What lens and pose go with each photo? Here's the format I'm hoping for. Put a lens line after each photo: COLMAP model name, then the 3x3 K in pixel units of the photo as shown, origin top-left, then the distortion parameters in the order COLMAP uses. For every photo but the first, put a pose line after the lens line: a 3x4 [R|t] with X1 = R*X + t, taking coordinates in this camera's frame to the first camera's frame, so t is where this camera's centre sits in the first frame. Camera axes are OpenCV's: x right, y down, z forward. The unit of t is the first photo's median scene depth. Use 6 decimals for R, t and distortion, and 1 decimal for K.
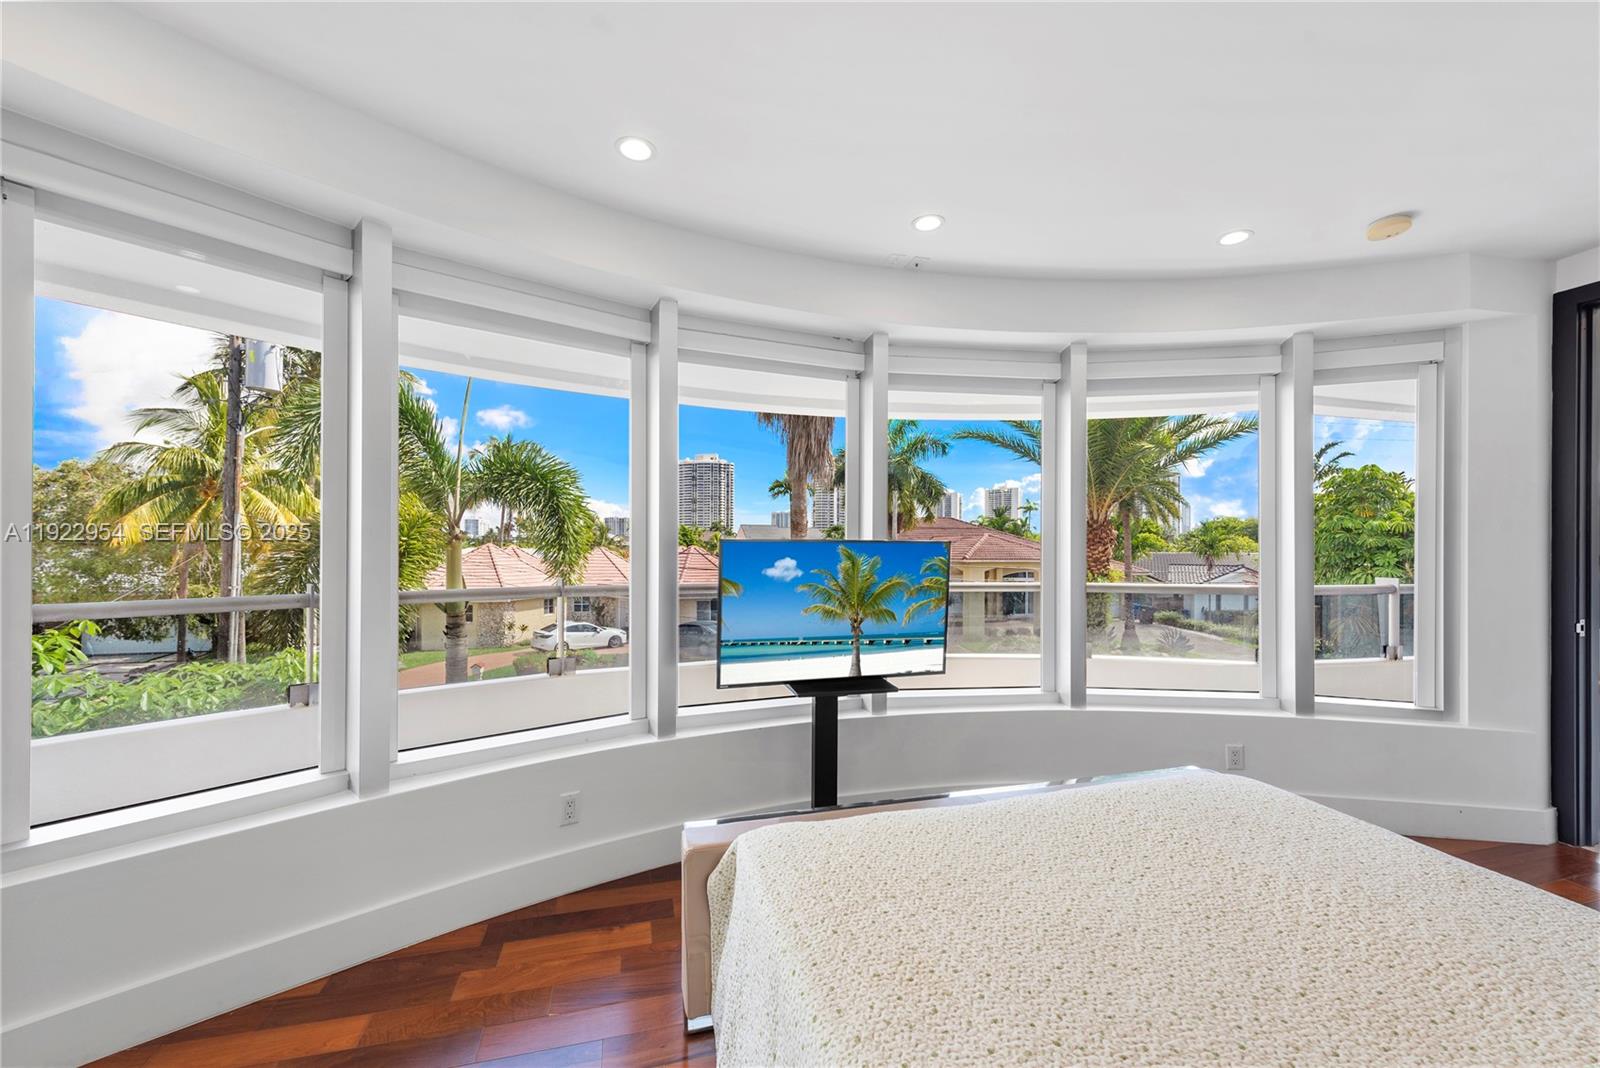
lens RADIAL K [[637.1, 0, 801.5], [0, 637.1, 542.8], [0, 0, 1]] dist [-0.002804, 0.000019]
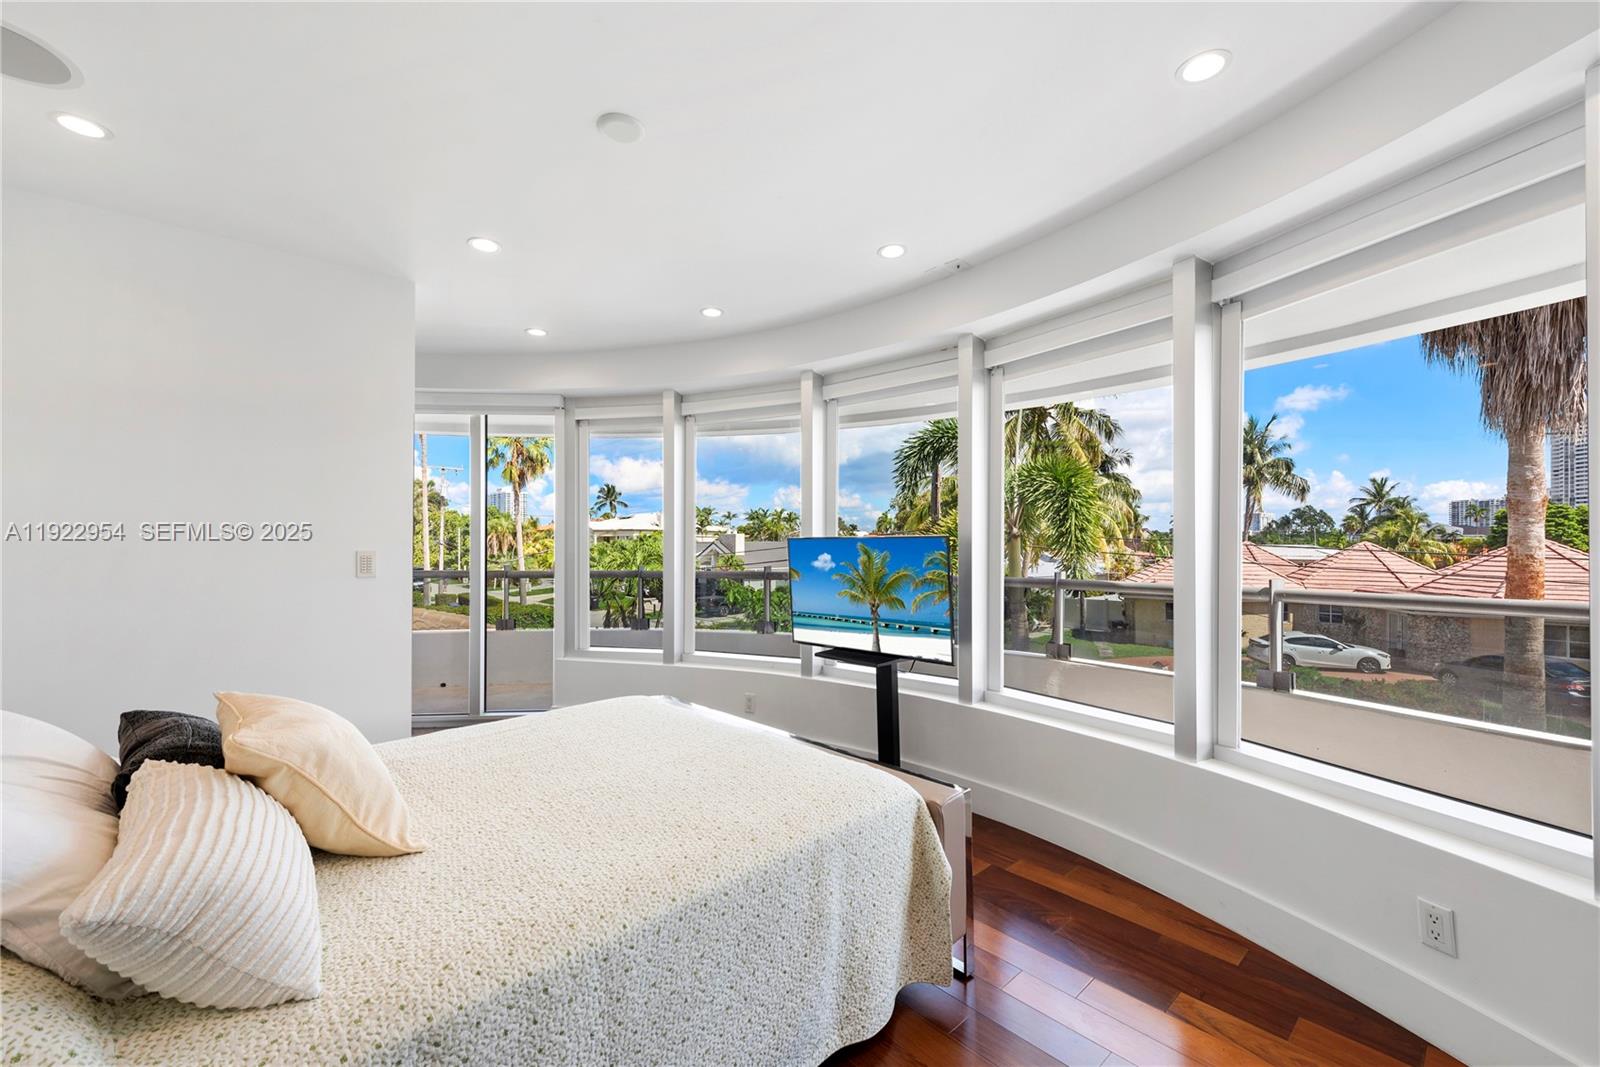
lens RADIAL K [[638.3, 0, 808.5], [0, 638.3, 538.8], [0, 0, 1]] dist [0.012198, 0.000123]
pose [[0.478299, -0.029236, -0.877710, 1.047194], [0.023578, 0.999513, -0.020445, 0.018919], [0.877880, -0.010916, 0.478756, 0.316721]]
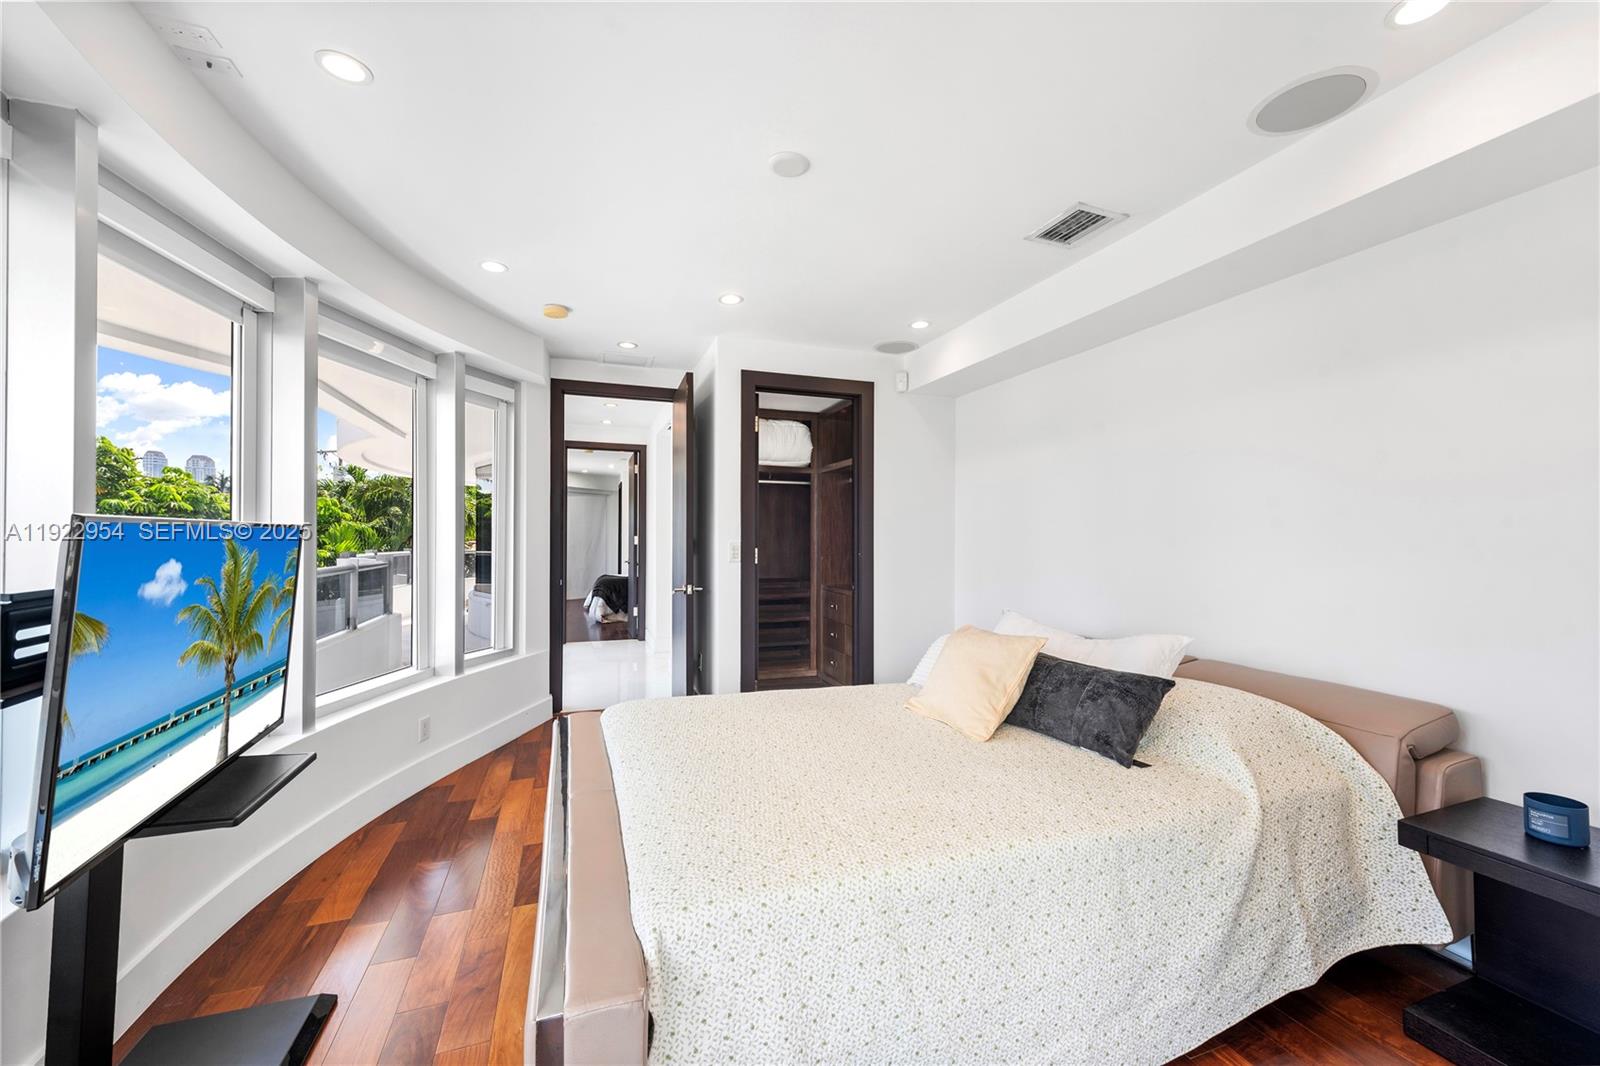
lens RADIAL K [[638.3, 0, 808.5], [0, 638.3, 538.3], [0, 0, 1]] dist [0.012198, 0.000123]
pose [[-0.059220, -0.008804, 0.998206, -0.524973], [-0.013970, 0.999870, 0.007990, -0.003530], [-0.998147, -0.013471, -0.059335, 0.494049]]
